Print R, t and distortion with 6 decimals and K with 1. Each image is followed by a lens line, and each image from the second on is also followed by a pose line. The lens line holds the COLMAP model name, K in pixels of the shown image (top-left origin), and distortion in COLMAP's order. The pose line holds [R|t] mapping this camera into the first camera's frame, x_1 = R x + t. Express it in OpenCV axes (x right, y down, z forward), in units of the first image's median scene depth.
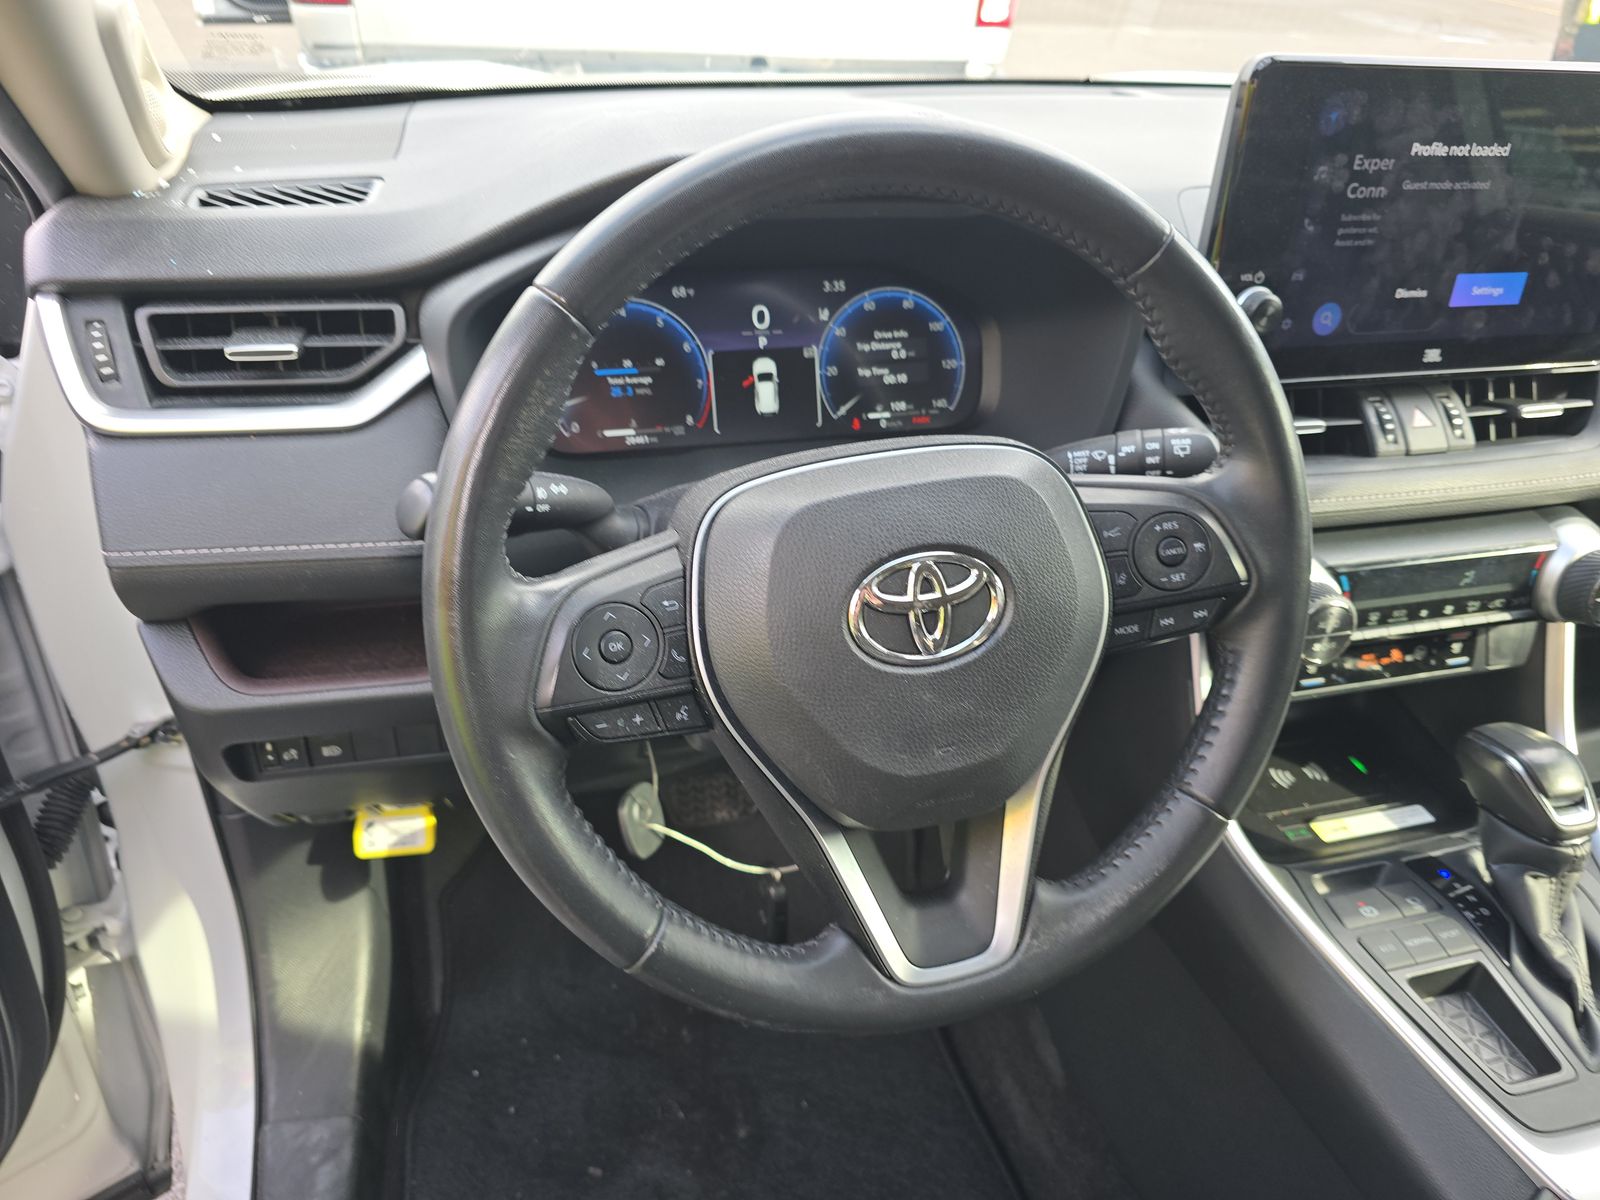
lens RADIAL K [[1099.3, 0, 811.5], [0, 1099.3, 601.6], [0, 0, 1]] dist [0.051443, -0.029763]
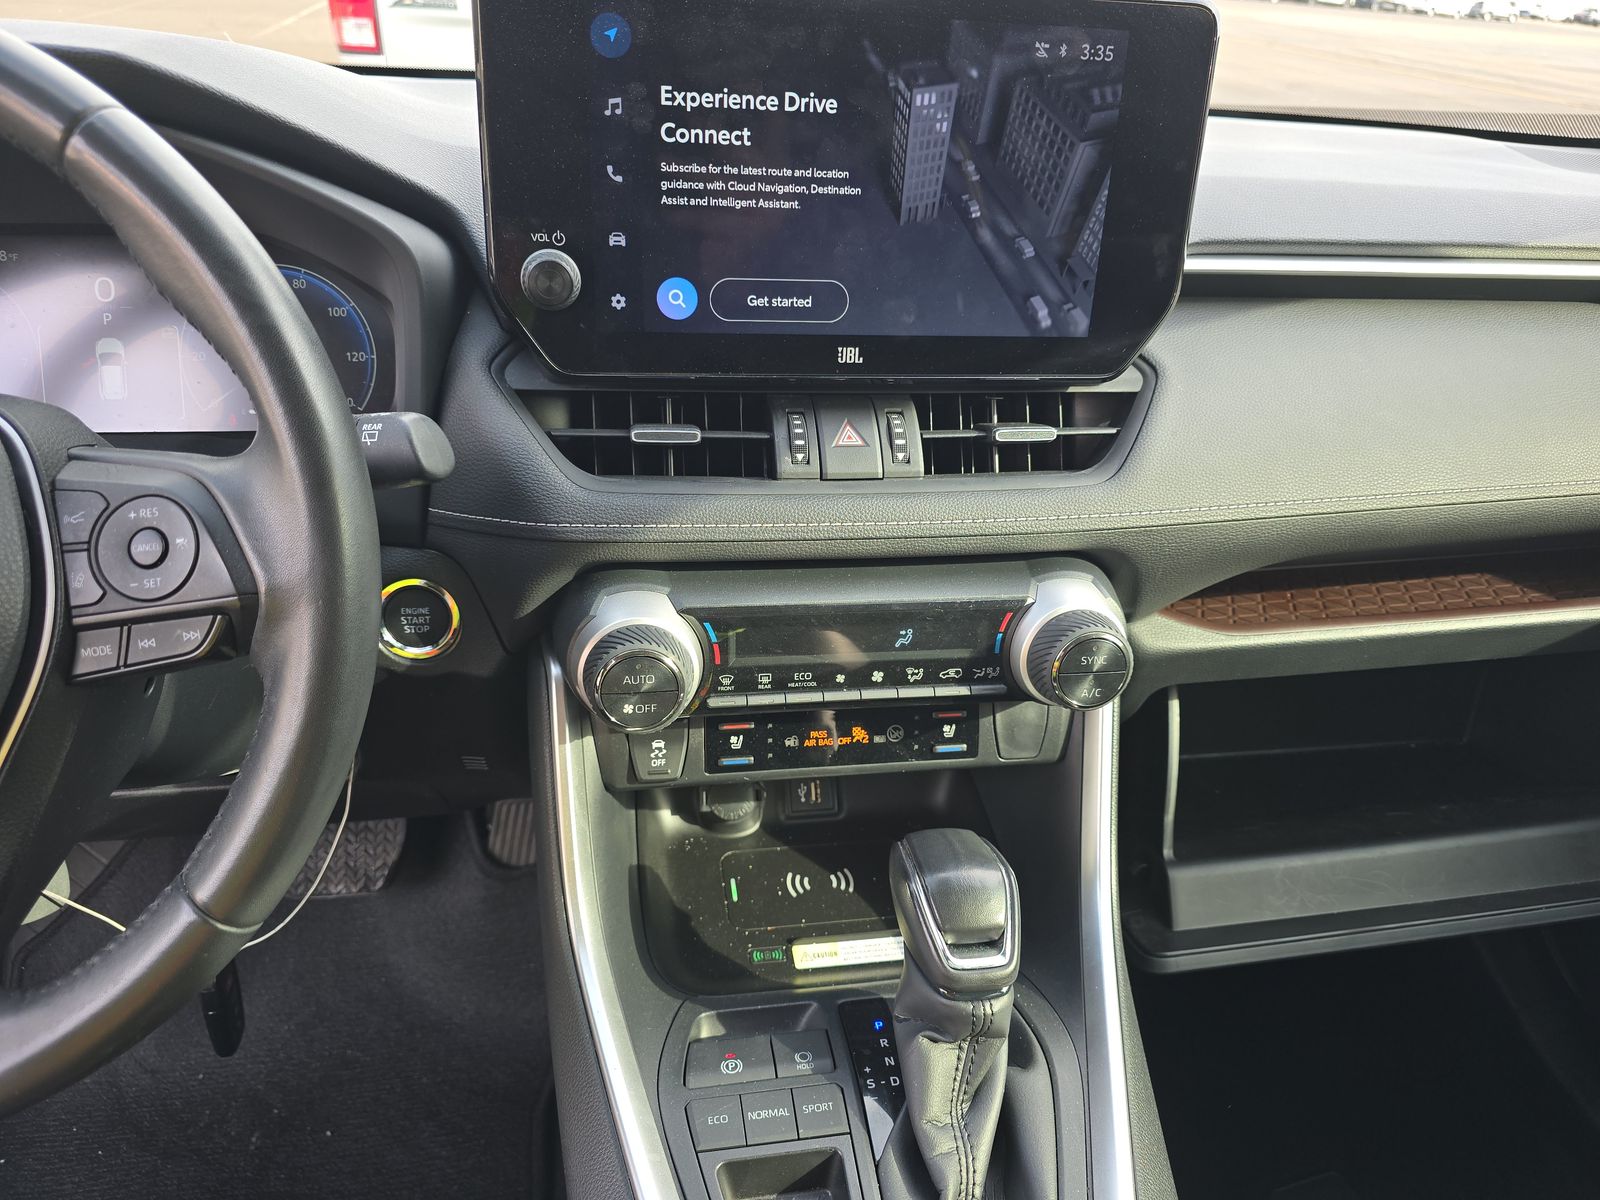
lens RADIAL K [[1099.3, 0, 788.4], [0, 1099.3, 605.4], [0, 0, 1]] dist [0.051443, -0.029763]
pose [[0.994030, 0.049904, -0.097030, 0.581766], [-0.056816, 0.995940, -0.069831, 0.014452], [0.093151, 0.074927, 0.992829, 0.219720]]
